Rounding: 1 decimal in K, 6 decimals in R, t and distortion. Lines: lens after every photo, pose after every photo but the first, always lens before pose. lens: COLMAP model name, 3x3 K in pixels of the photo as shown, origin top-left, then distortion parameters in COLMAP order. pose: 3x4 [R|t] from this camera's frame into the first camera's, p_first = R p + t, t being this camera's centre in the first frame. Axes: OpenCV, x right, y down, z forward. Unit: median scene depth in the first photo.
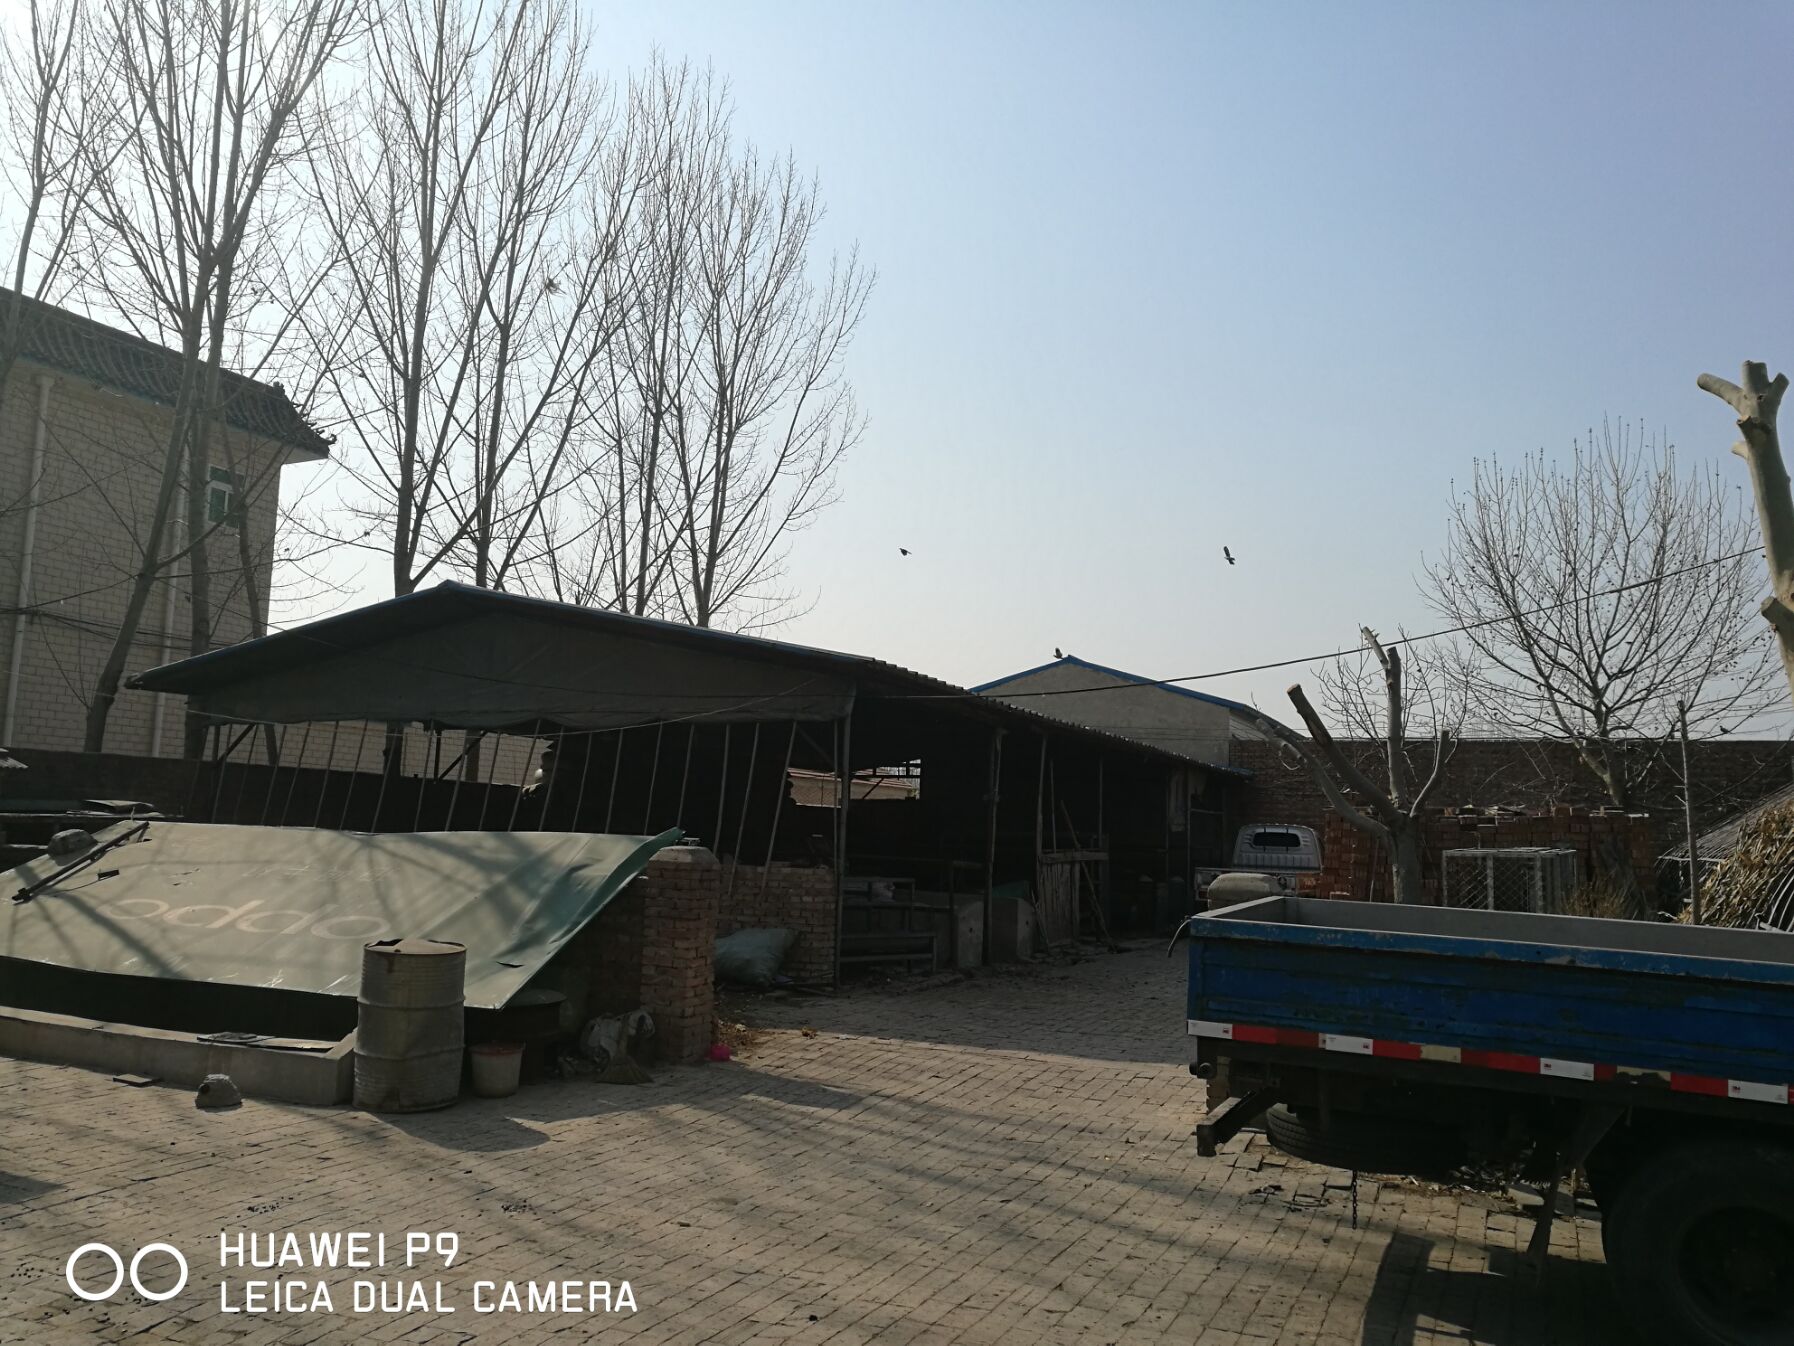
lens RADIAL K [[1459.5, 0, 897.0], [0, 1459.5, 673.0], [0, 0, 1]] dist [-0.001661, -0.005003]
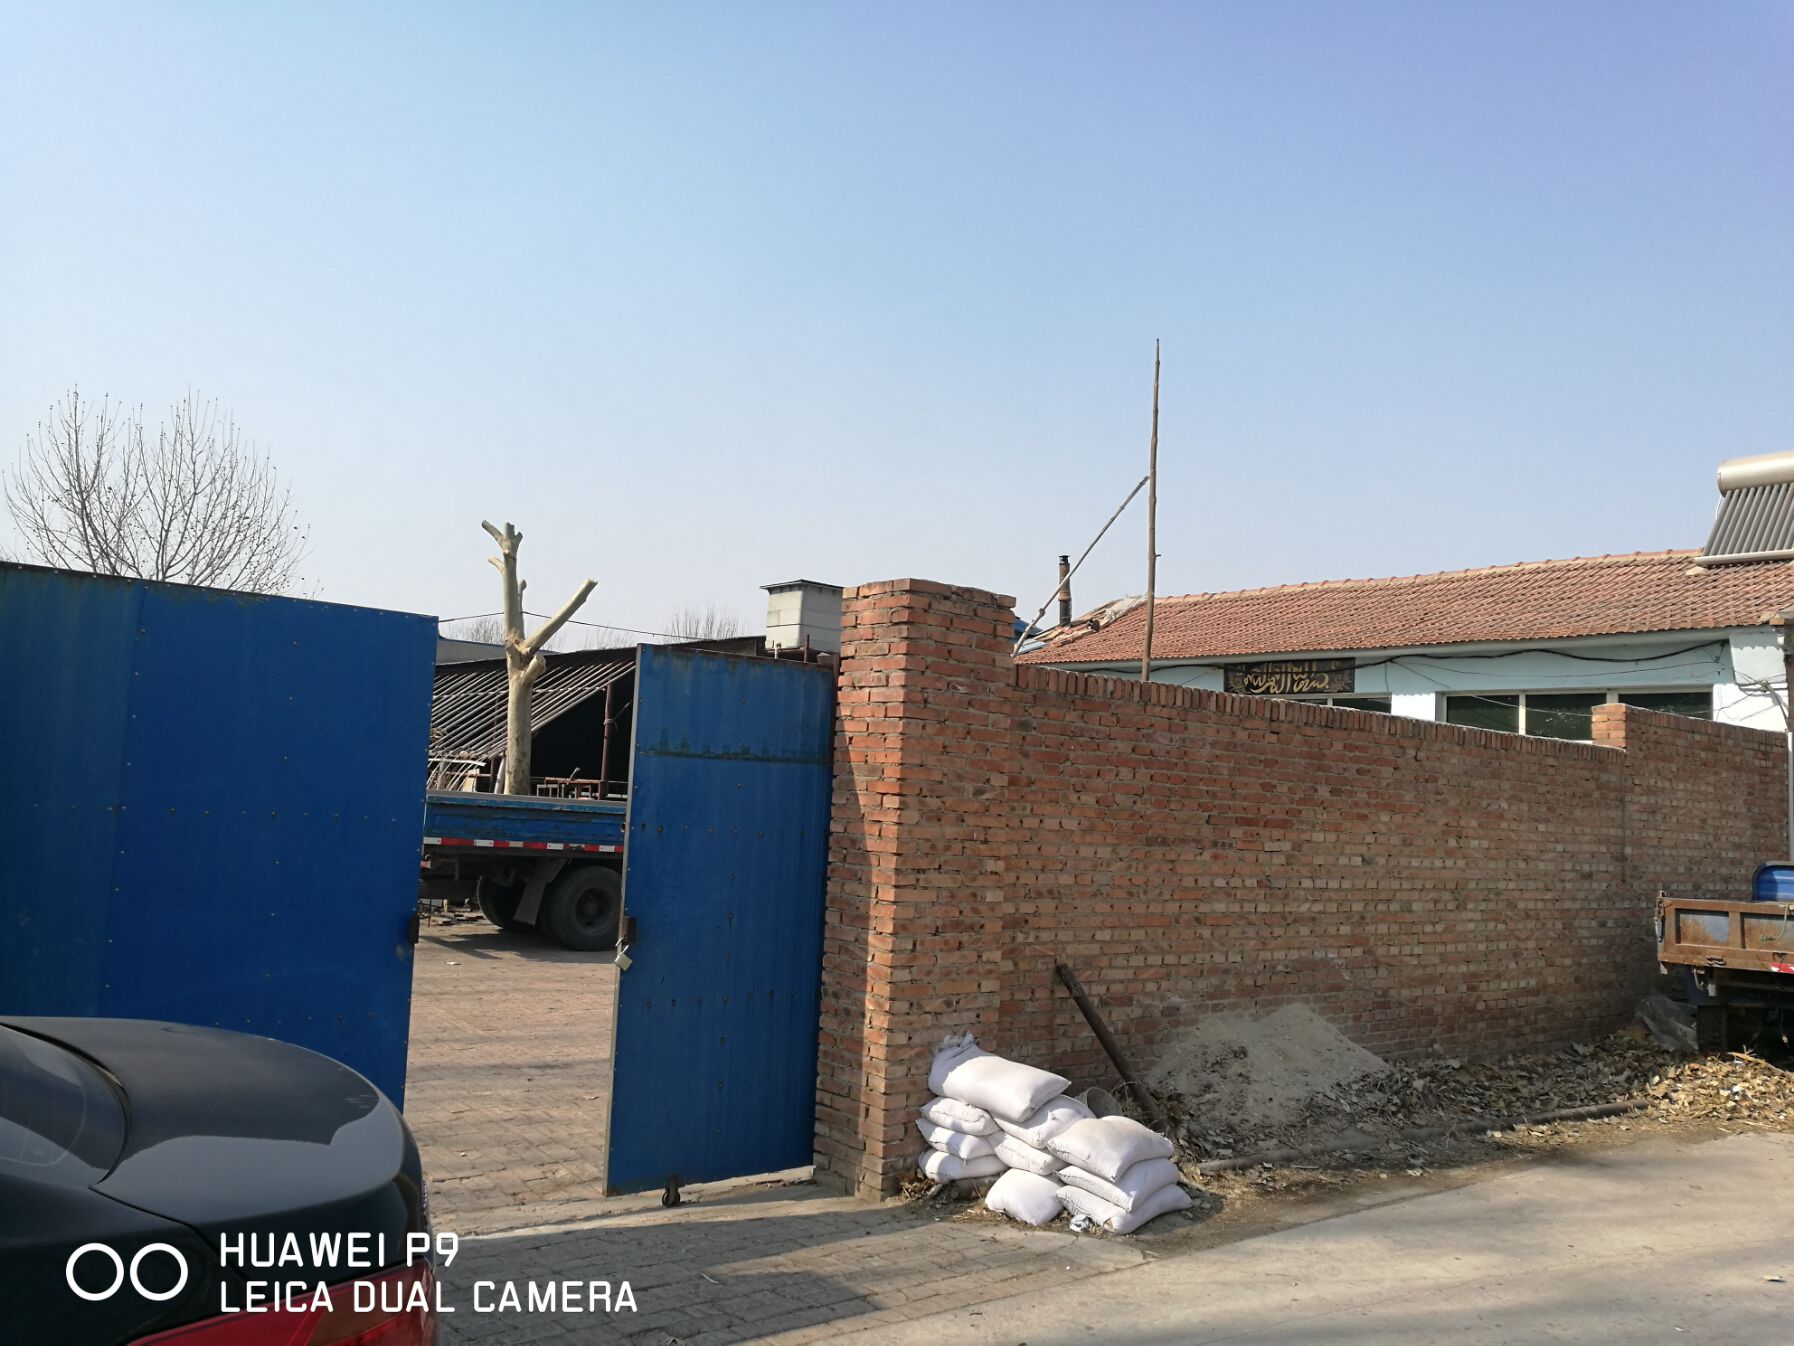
lens RADIAL K [[1459.5, 0, 897.0], [0, 1459.5, 673.0], [0, 0, 1]] dist [-0.001661, -0.005003]
pose [[0.505397, 0.060224, 0.860783, -1.573078], [-0.121551, 0.992583, 0.001922, -0.140518], [-0.854283, -0.105600, 0.508968, -0.917618]]
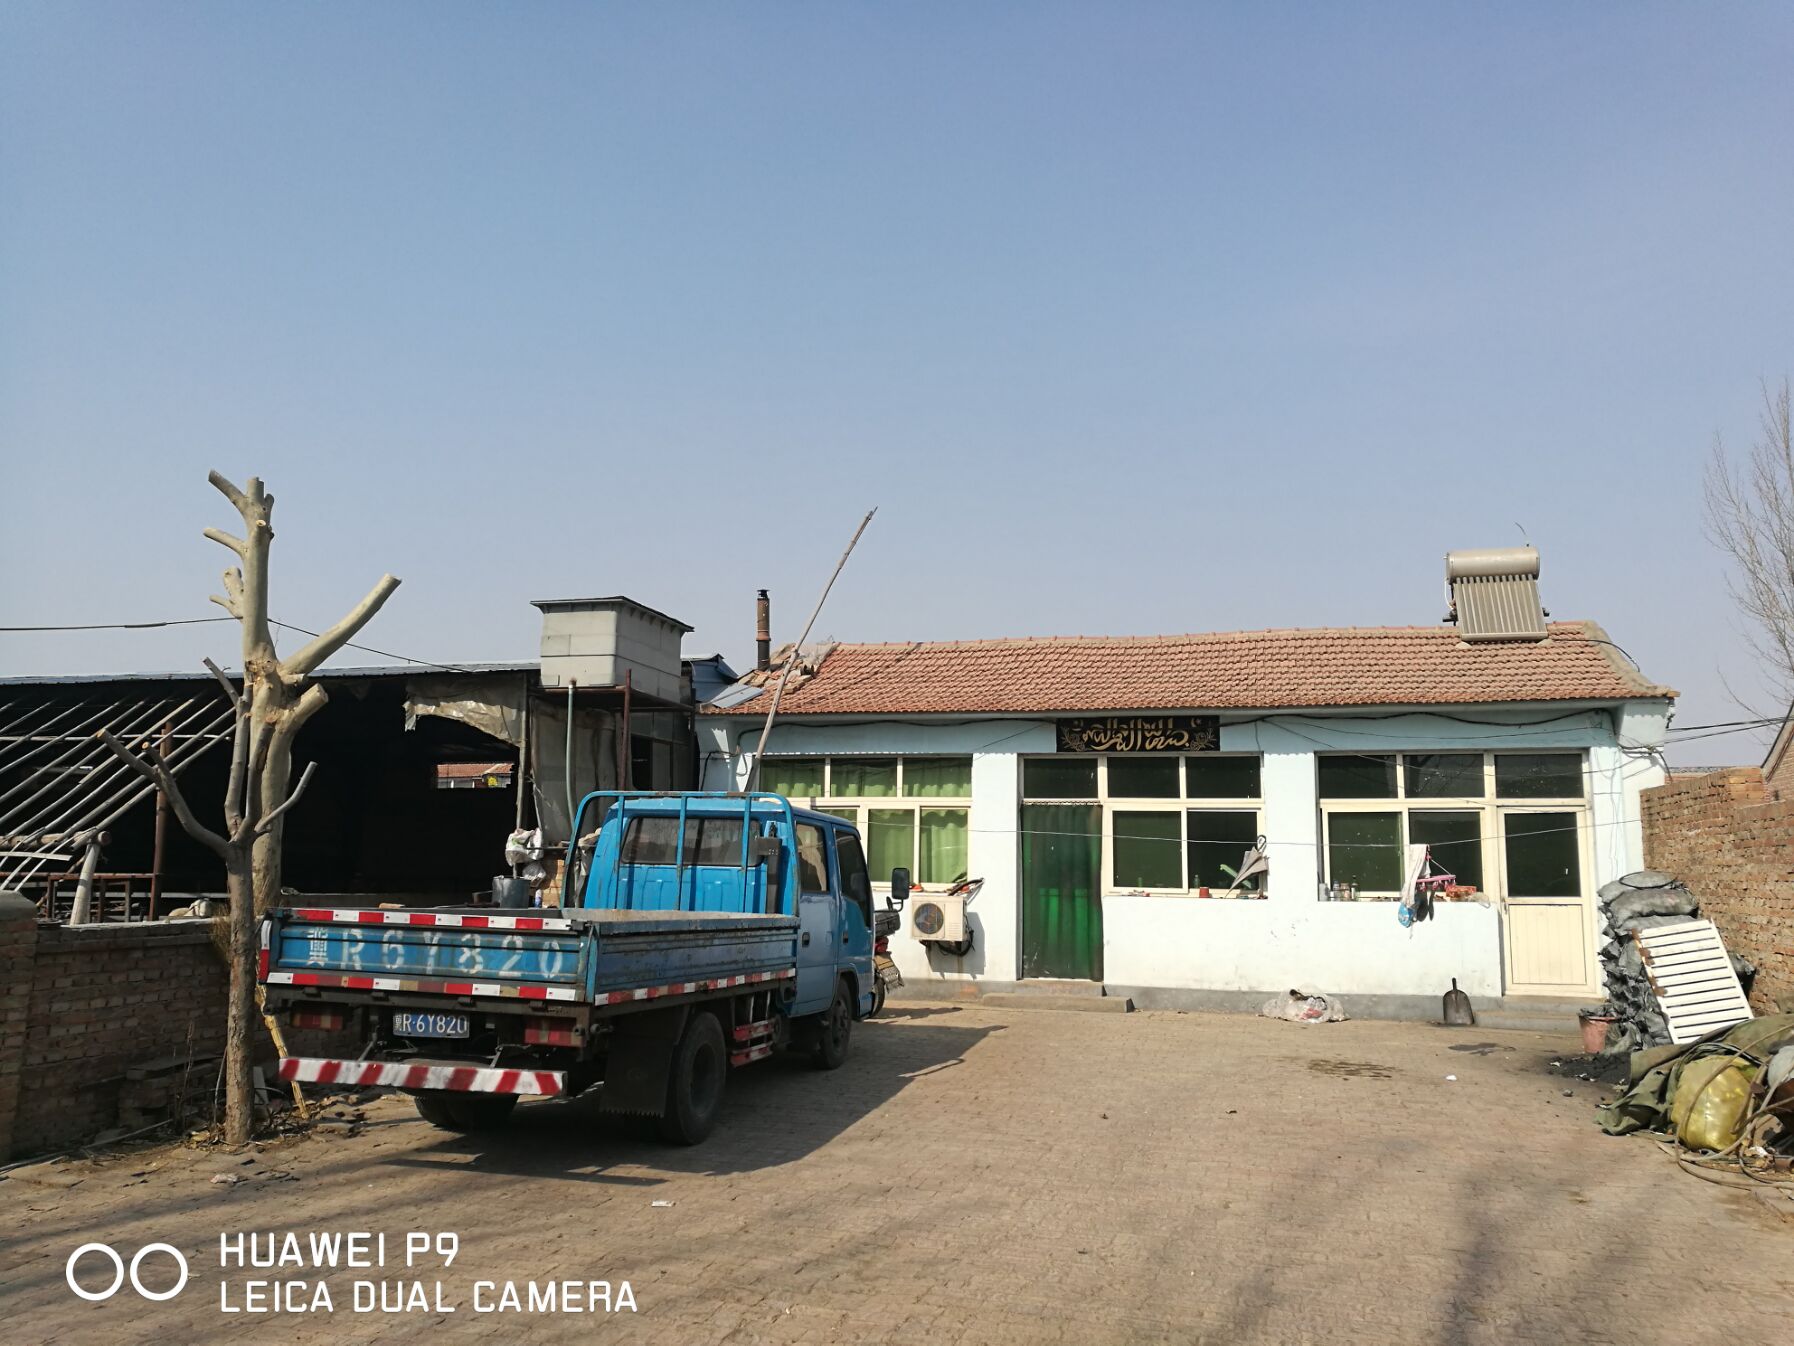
lens RADIAL K [[1459.5, 0, 897.0], [0, 1459.5, 673.0], [0, 0, 1]] dist [-0.001661, -0.005003]
pose [[-0.094566, 0.101138, 0.990368, -1.387025], [-0.118641, 0.986591, -0.112080, 0.069759], [-0.988424, -0.128097, -0.081299, 0.926465]]
